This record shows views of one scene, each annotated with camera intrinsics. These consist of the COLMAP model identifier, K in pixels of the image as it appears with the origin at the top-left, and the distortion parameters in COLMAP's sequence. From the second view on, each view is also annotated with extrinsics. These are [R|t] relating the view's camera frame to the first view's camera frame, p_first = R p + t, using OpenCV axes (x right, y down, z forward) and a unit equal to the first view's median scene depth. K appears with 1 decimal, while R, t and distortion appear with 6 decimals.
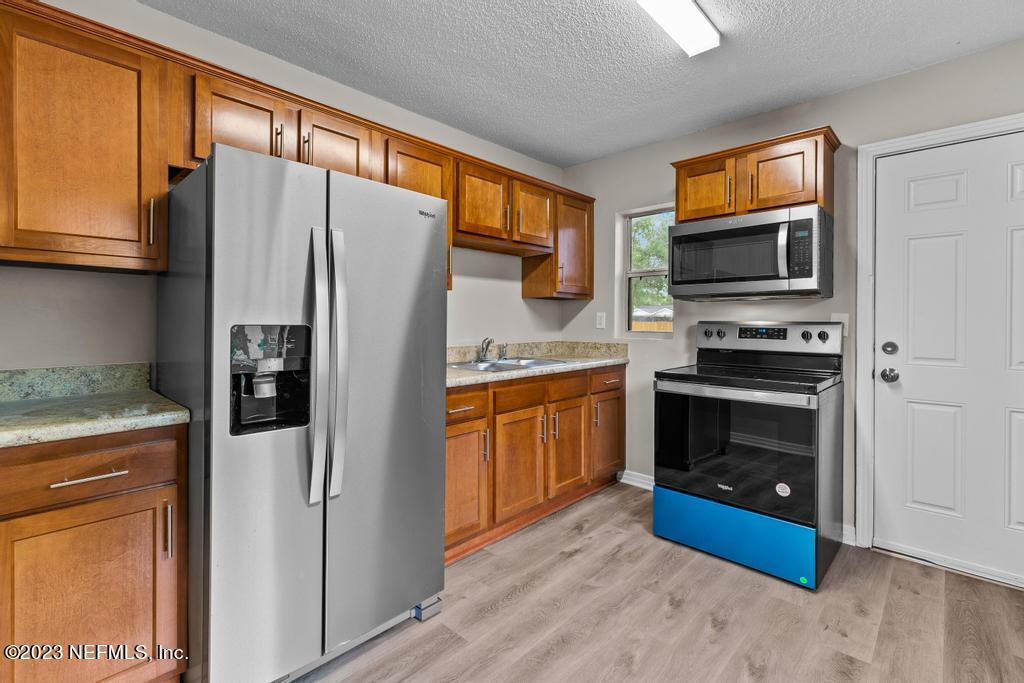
lens RADIAL K [[458.0, 0, 517.4], [0, 458.0, 325.1], [0, 0, 1]] dist [0.003379, 0.000046]
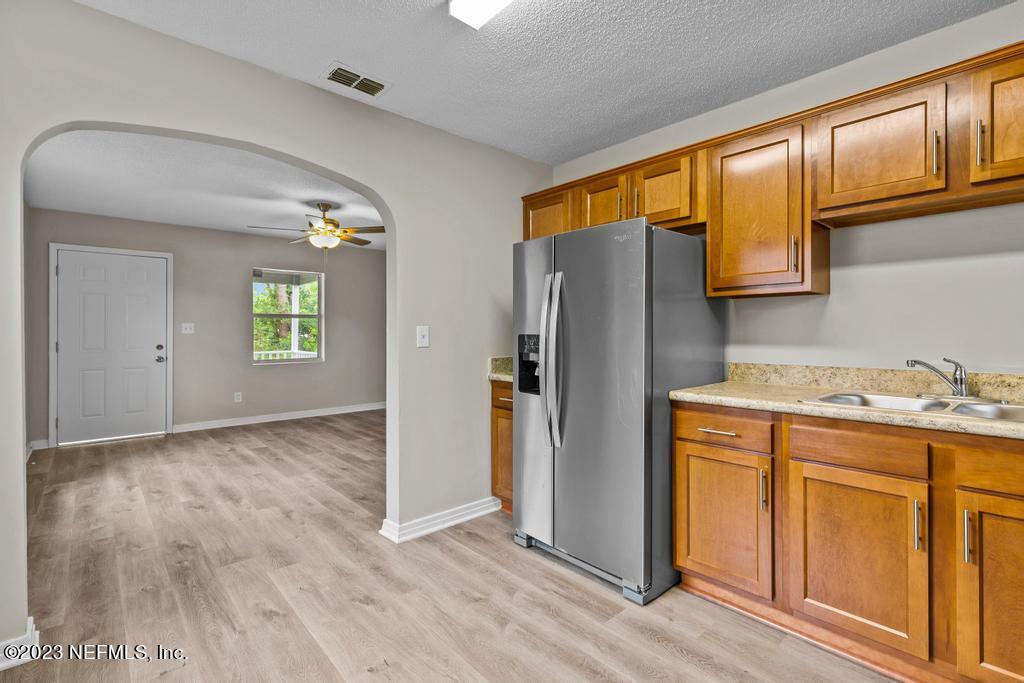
lens RADIAL K [[465.4, 0, 509.9], [0, 465.4, 324.5], [0, 0, 1]] dist [0.002537, -0.000111]
pose [[-0.079678, -0.019686, -0.996626, 0.677418], [-0.006159, 0.999796, -0.019256, -0.002595], [0.996802, 0.004604, -0.079783, 0.559571]]
